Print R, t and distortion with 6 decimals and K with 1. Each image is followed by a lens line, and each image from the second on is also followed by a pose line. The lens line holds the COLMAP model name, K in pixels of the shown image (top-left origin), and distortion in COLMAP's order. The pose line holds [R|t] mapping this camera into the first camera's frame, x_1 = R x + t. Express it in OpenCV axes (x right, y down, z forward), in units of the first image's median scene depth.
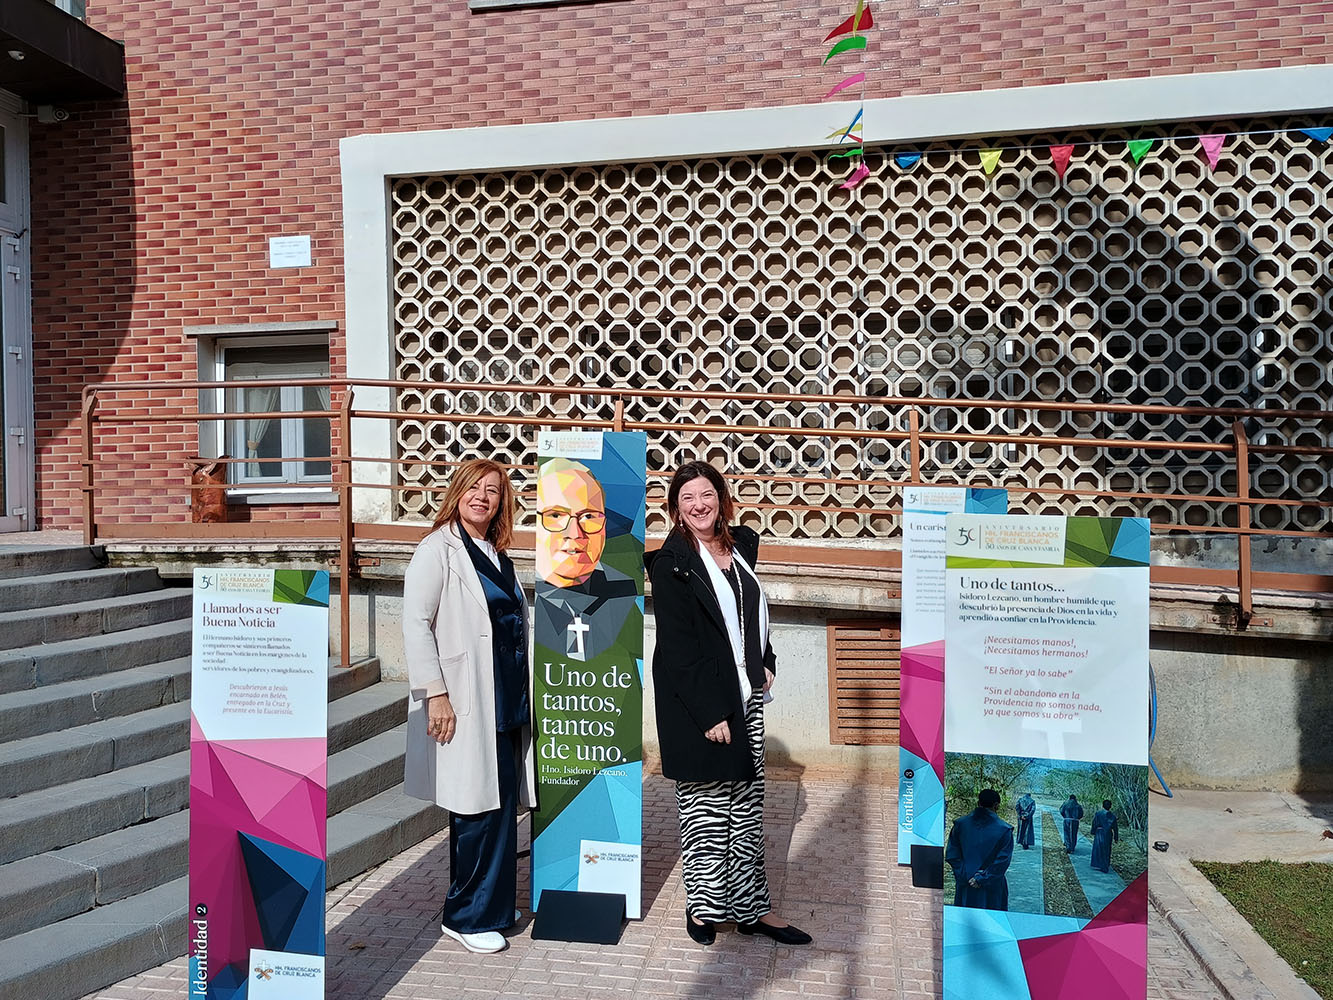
lens RADIAL K [[1166.6, 0, 647.9], [0, 1166.6, 458.3], [0, 0, 1]] dist [0.054005, -0.060186]
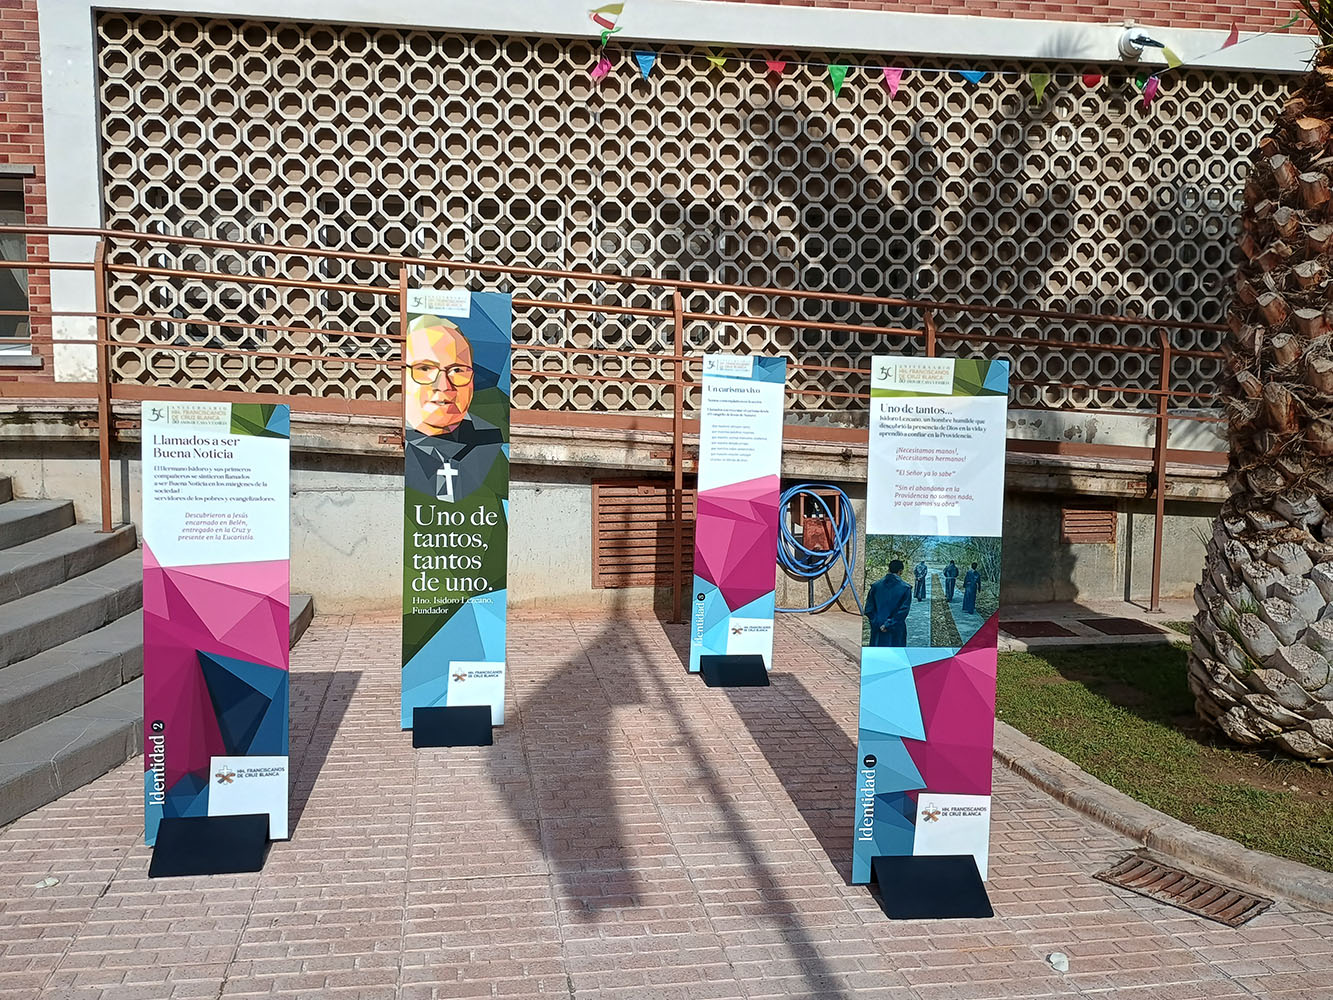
lens RADIAL K [[1166.6, 0, 671.8], [0, 1166.6, 472.2], [0, 0, 1]] dist [0.054005, -0.060186]
pose [[0.937121, -0.007254, 0.348930, -0.136496], [-0.027827, 0.995048, 0.095420, 0.019677], [-0.347894, -0.099129, 0.932278, -0.049656]]
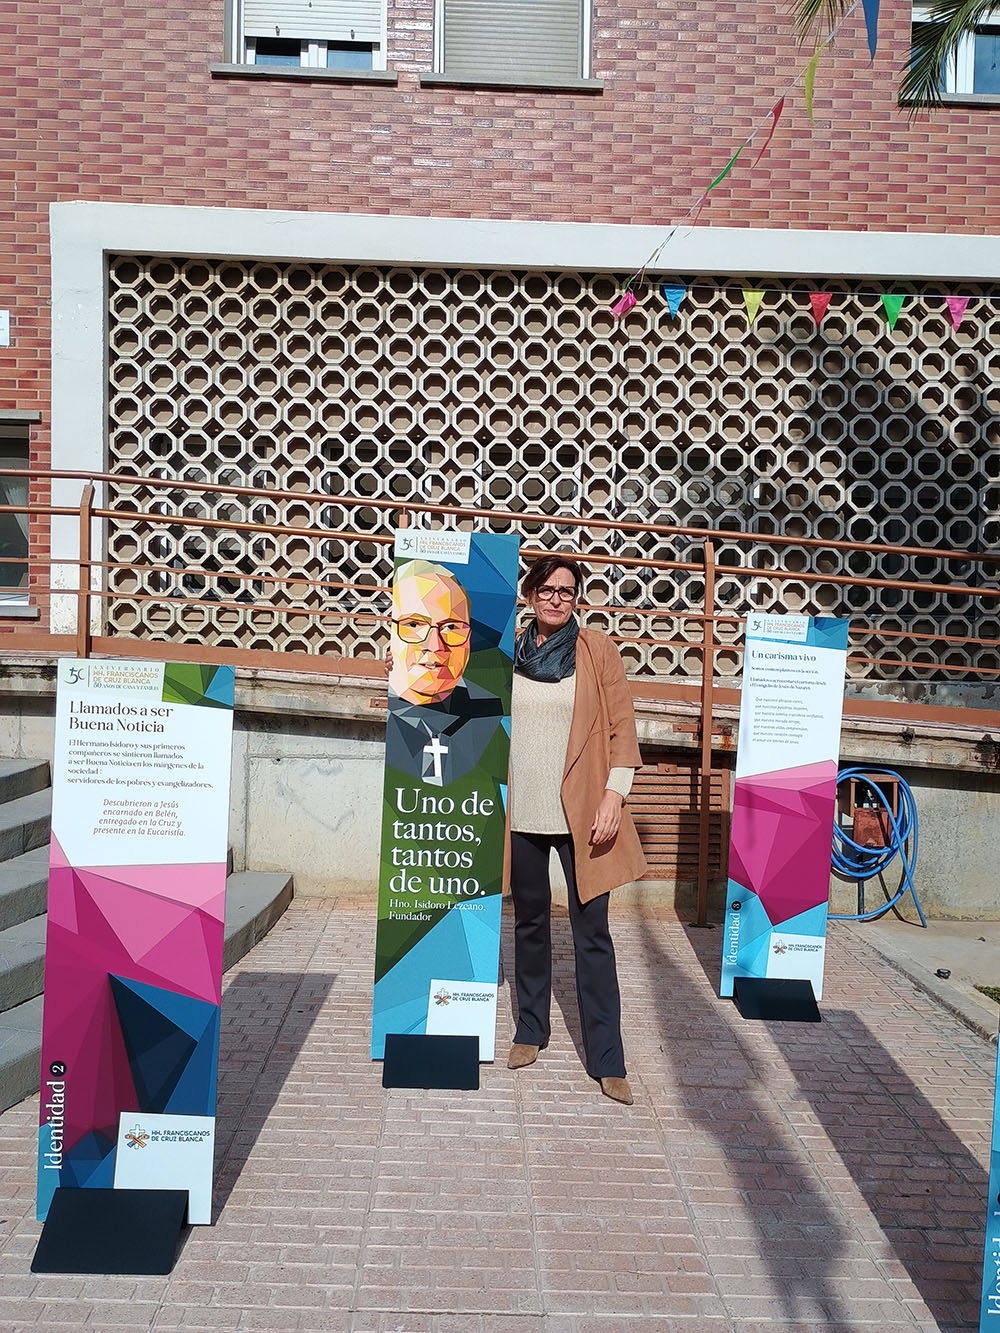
lens RADIAL K [[1166.6, 0, 517.0], [0, 1166.6, 657.2], [0, 0, 1]] dist [0.054005, -0.060186]
pose [[0.976320, 0.034588, 0.213548, -0.108814], [-0.043368, 0.998390, 0.036565, 0.021278], [-0.211940, -0.044961, 0.976248, 0.058120]]
